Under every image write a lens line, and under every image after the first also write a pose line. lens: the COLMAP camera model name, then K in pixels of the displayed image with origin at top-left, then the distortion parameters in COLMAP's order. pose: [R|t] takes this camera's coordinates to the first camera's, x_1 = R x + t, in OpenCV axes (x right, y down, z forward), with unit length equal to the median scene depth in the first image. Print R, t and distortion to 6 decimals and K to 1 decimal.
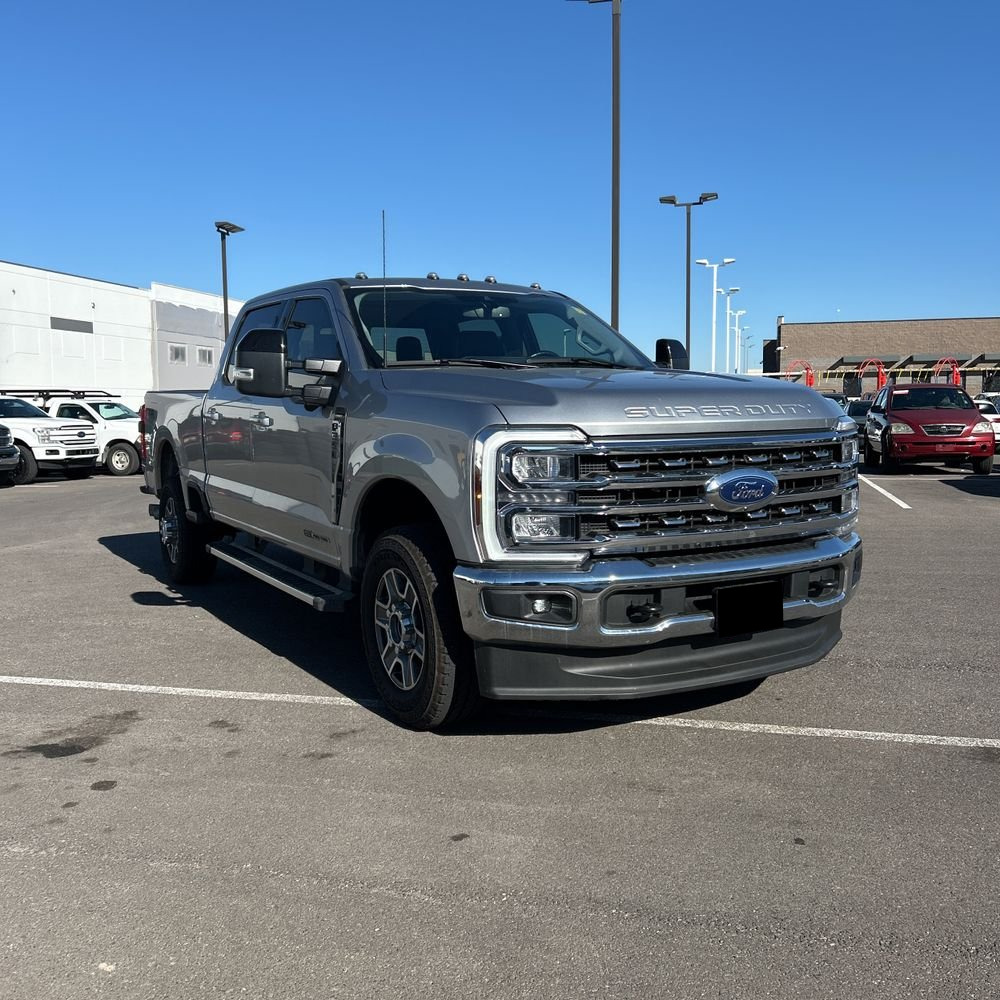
lens RADIAL K [[1017.6, 0, 500.0], [0, 1017.6, 500.0], [0, 0, 1]] dist [0.062689, -0.093638]
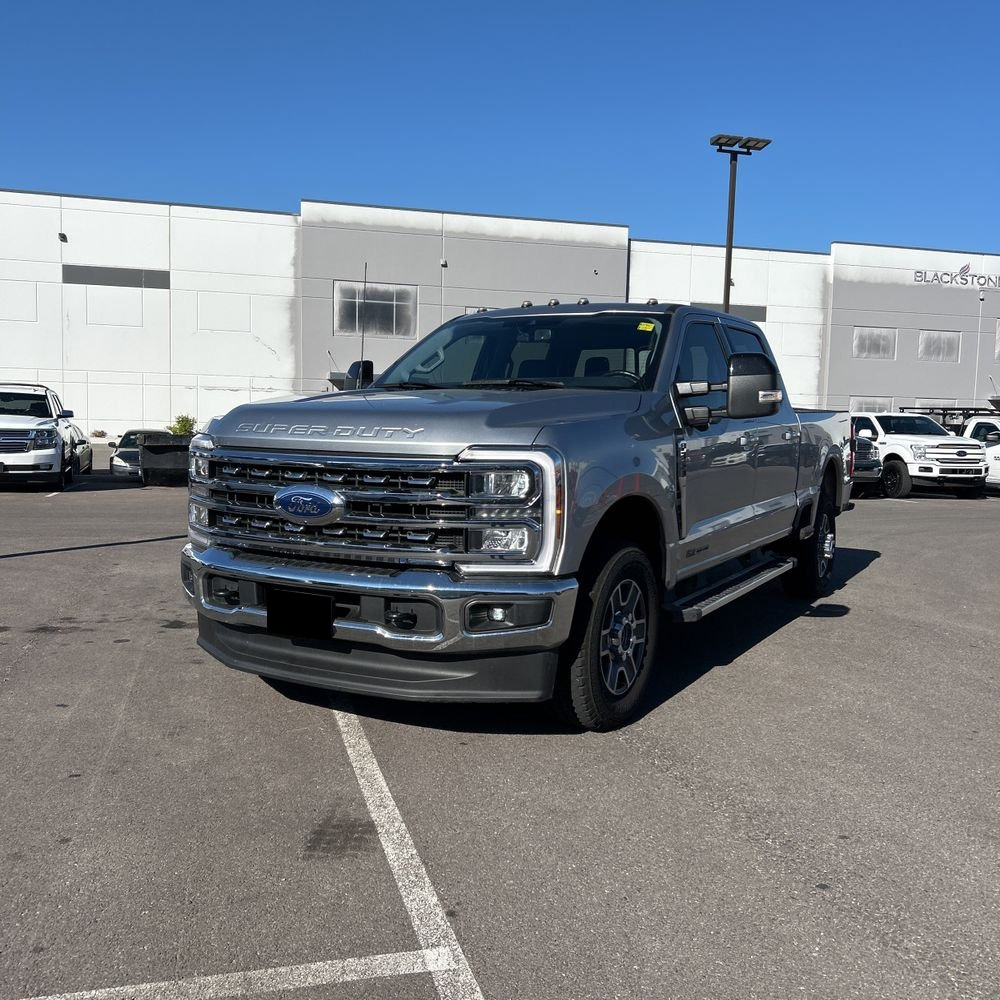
lens RADIAL K [[1017.3, 0, 499.5], [0, 1017.3, 506.4], [0, 0, 1]] dist [0.174364, -0.456976]
pose [[0.483170, 0.095974, -0.870250, 1.062040], [-0.106249, 0.993055, 0.050528, -0.069679], [0.869056, 0.068050, 0.490012, 0.545389]]
